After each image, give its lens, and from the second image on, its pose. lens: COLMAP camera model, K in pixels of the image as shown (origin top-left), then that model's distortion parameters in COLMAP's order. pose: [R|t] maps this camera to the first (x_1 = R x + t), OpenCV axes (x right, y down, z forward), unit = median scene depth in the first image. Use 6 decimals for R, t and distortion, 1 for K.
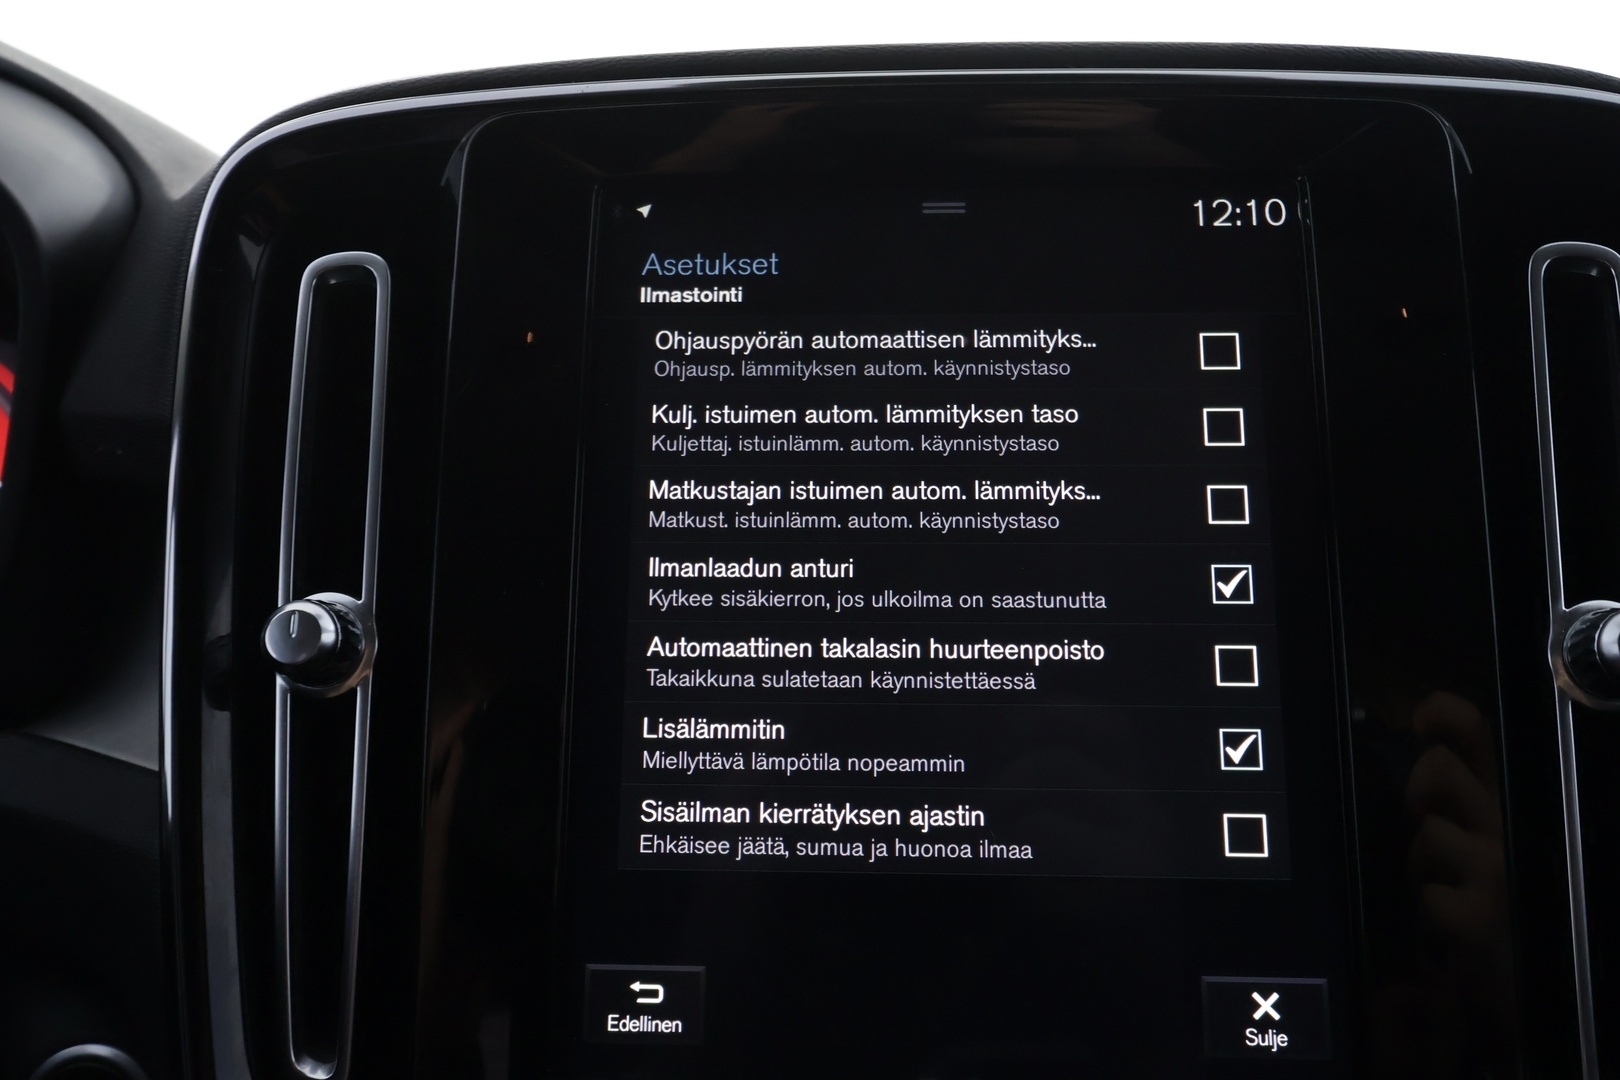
lens RADIAL K [[1316.8, 0, 812.4], [0, 1316.8, 539.5], [0, 0, 1]] dist [0.002726, 0.006654]
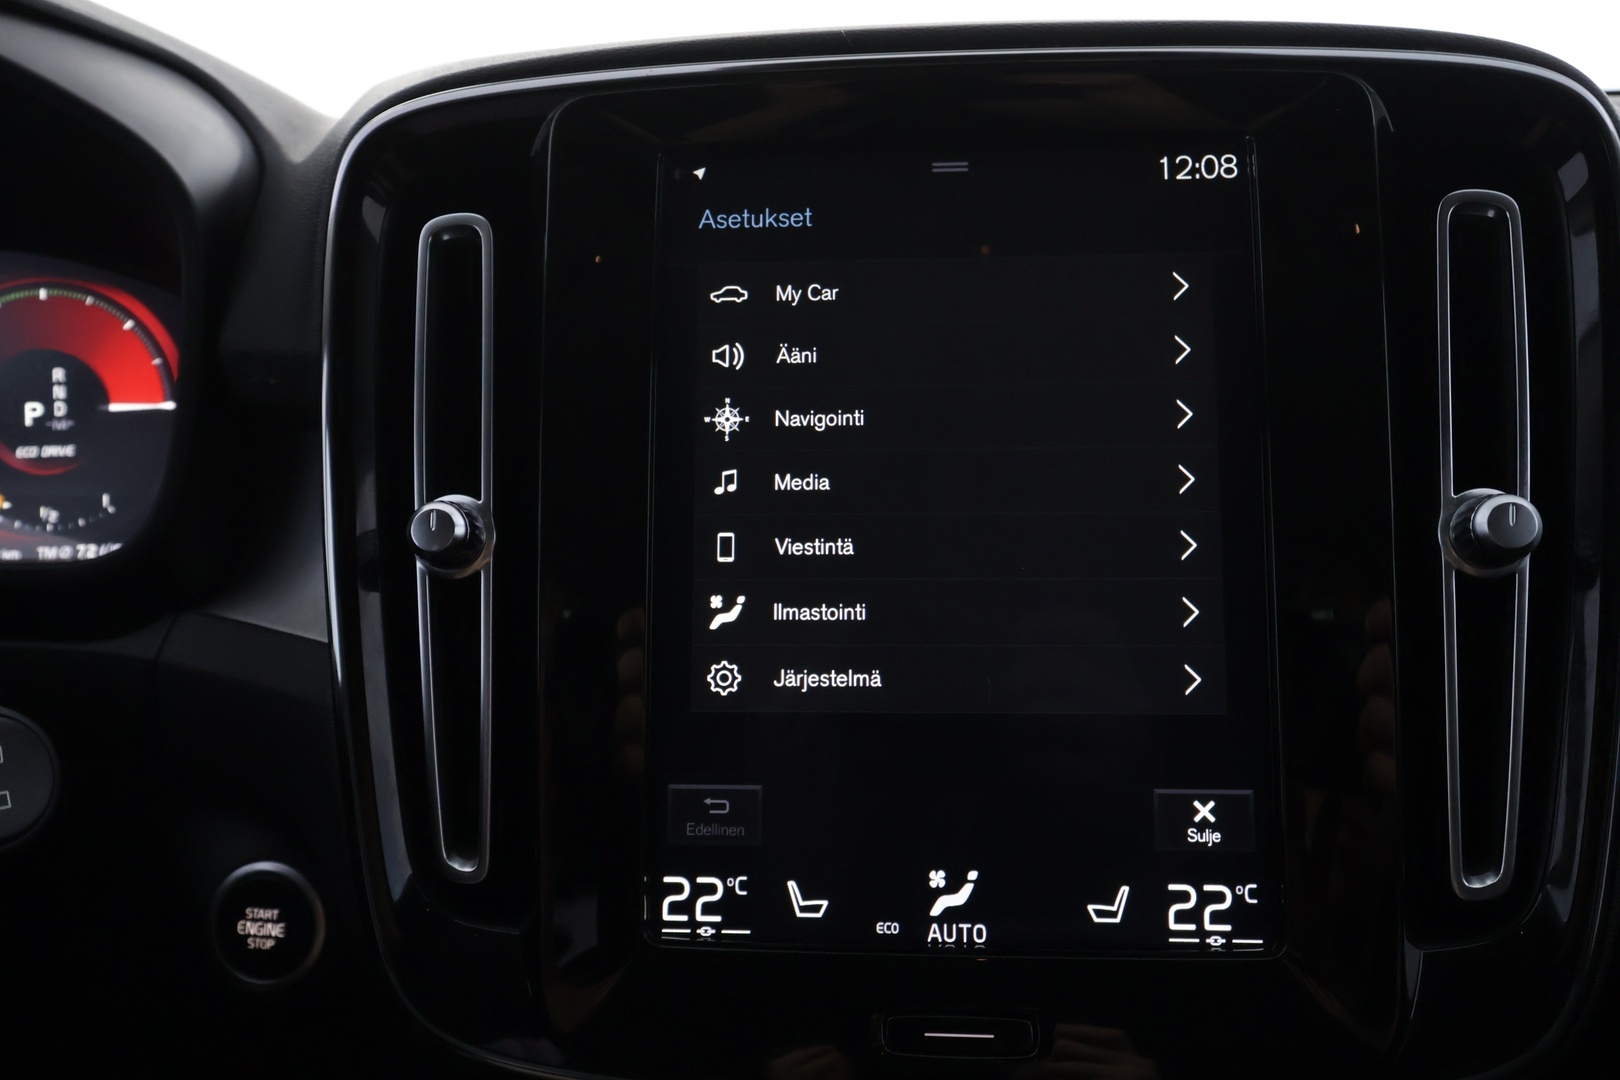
lens RADIAL K [[1331.5, 0, 810.1], [0, 1331.5, 544.1], [0, 0, 1]] dist [0.002759, 0.007810]
pose [[0.999607, -0.010864, -0.025852, 0.000573], [0.012863, 0.996834, 0.078458, -0.007312], [0.024918, -0.078760, 0.996582, -0.238243]]
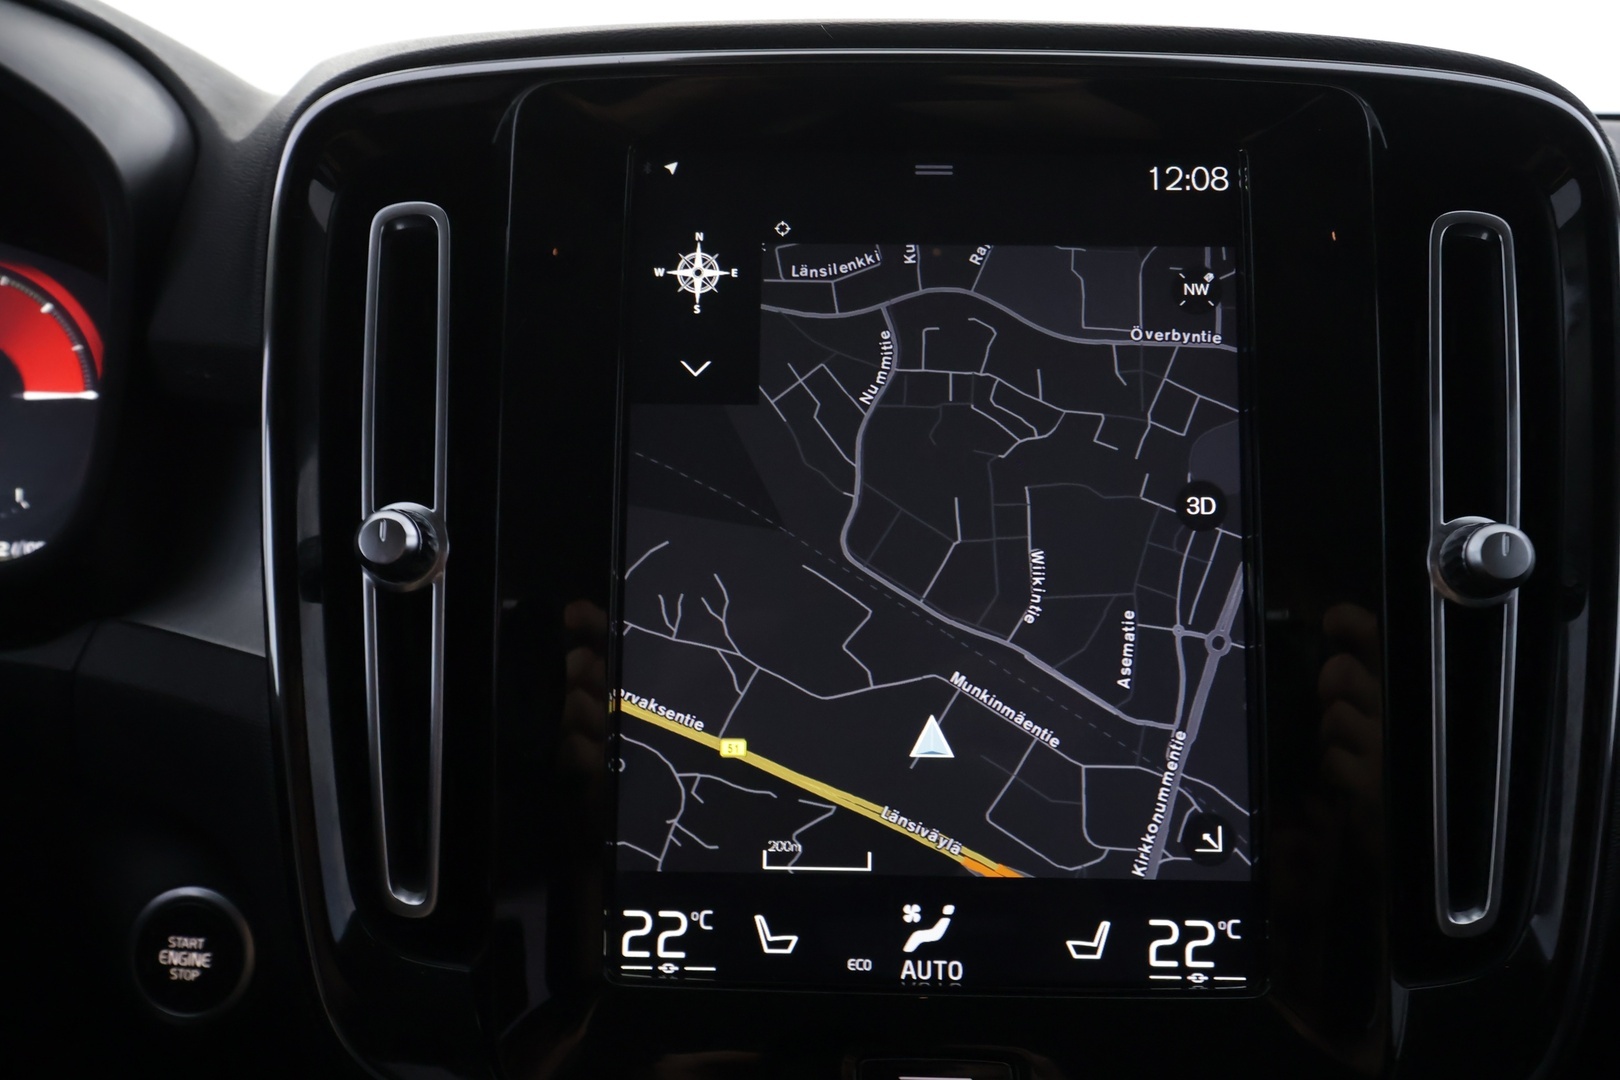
lens RADIAL K [[1323.9, 0, 815.3], [0, 1323.9, 542.4], [0, 0, 1]] dist [0.003343, 0.005378]
pose [[0.999484, 0.005375, 0.031675, -0.038961], [-0.007986, 0.996527, 0.082889, -0.023619], [-0.031120, -0.083099, 0.996055, -0.175819]]
